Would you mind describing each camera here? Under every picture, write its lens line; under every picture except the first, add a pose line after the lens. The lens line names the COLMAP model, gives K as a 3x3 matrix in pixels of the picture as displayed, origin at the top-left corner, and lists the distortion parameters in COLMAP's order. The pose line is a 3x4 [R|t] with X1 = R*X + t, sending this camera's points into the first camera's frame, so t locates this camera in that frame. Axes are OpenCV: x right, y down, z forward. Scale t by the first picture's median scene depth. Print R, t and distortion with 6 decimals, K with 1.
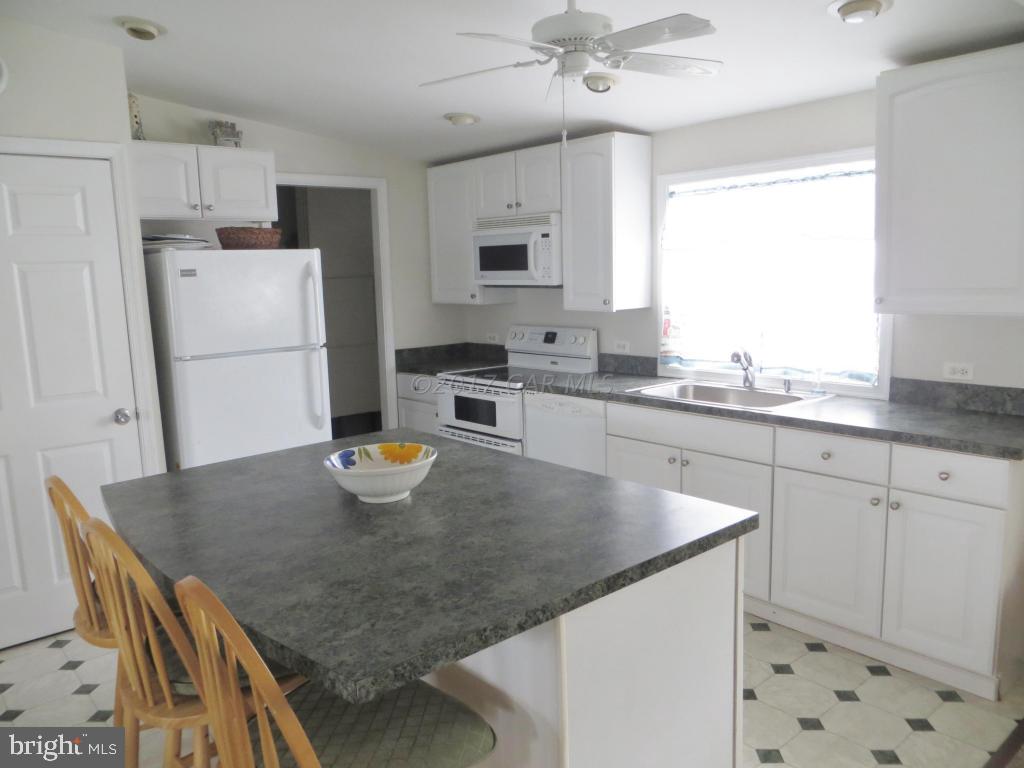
lens RADIAL K [[764.7, 0, 521.5], [0, 764.7, 380.7], [0, 0, 1]] dist [-0.025207, 0.002000]
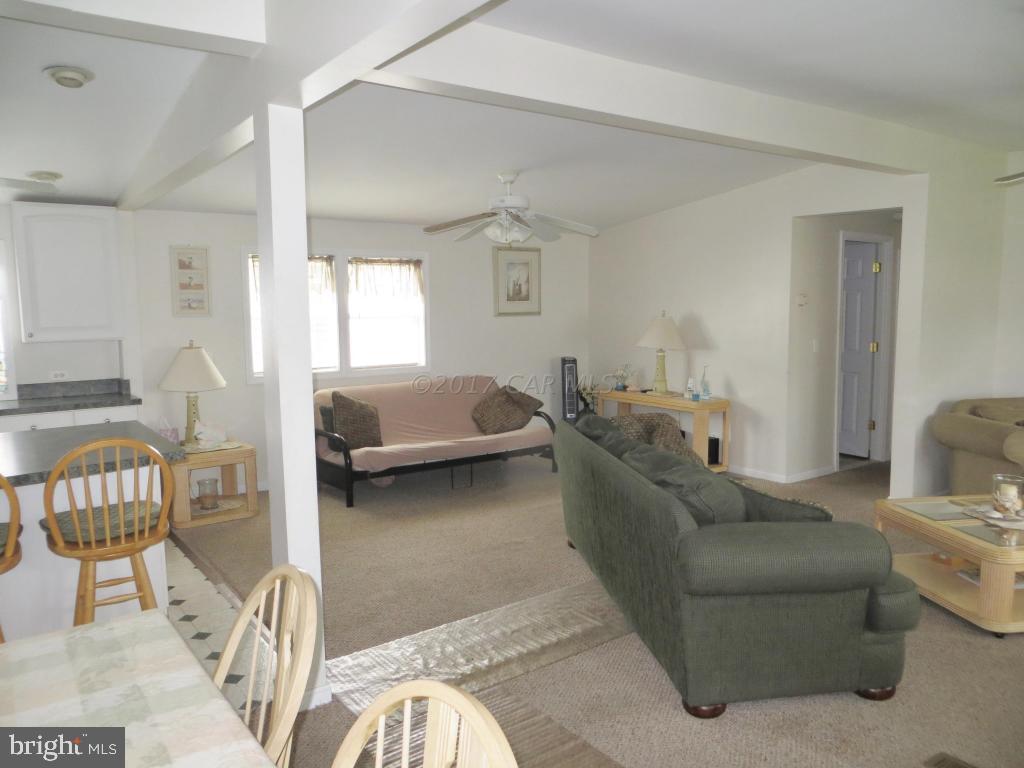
lens RADIAL K [[764.7, 0, 518.8], [0, 764.7, 381.6], [0, 0, 1]] dist [-0.025207, 0.002000]
pose [[0.082089, -0.073591, 0.993904, -0.785151], [0.160691, 0.985199, 0.059675, 0.049568], [-0.983585, 0.154813, 0.092700, -0.147136]]
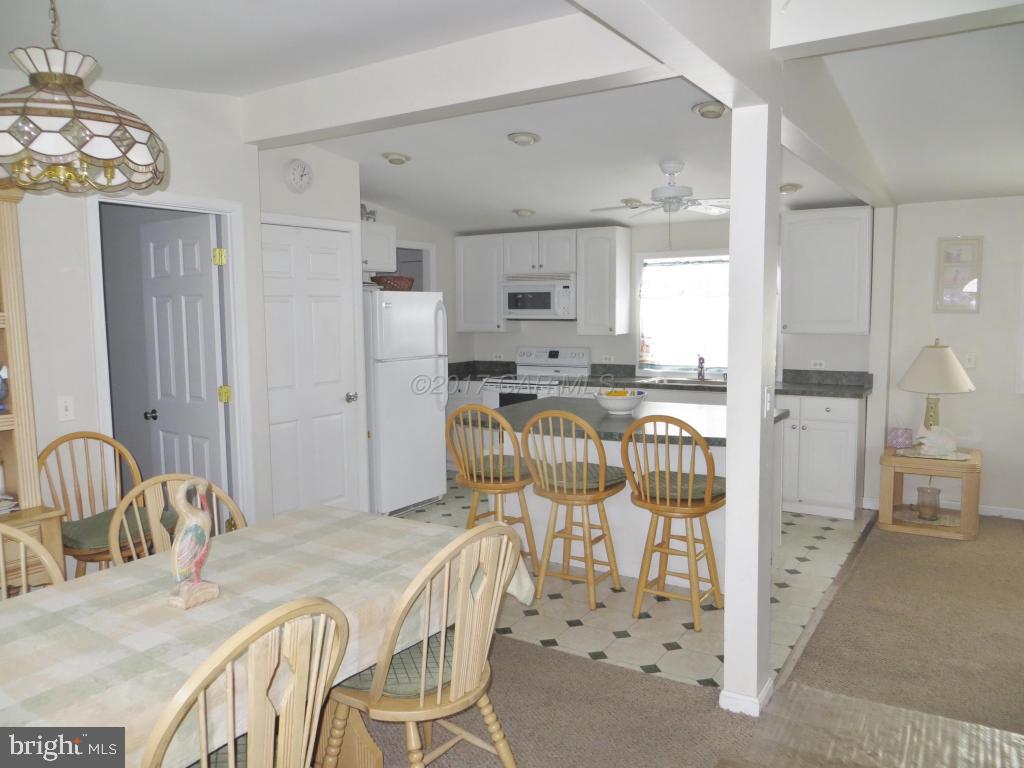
lens RADIAL K [[764.7, 0, 511.6], [0, 764.7, 389.6], [0, 0, 1]] dist [-0.025207, 0.002000]
pose [[0.955627, -0.011531, 0.294354, -0.538035], [0.025903, 0.998652, -0.044972, 0.086570], [-0.293439, 0.050601, 0.954638, -0.448039]]
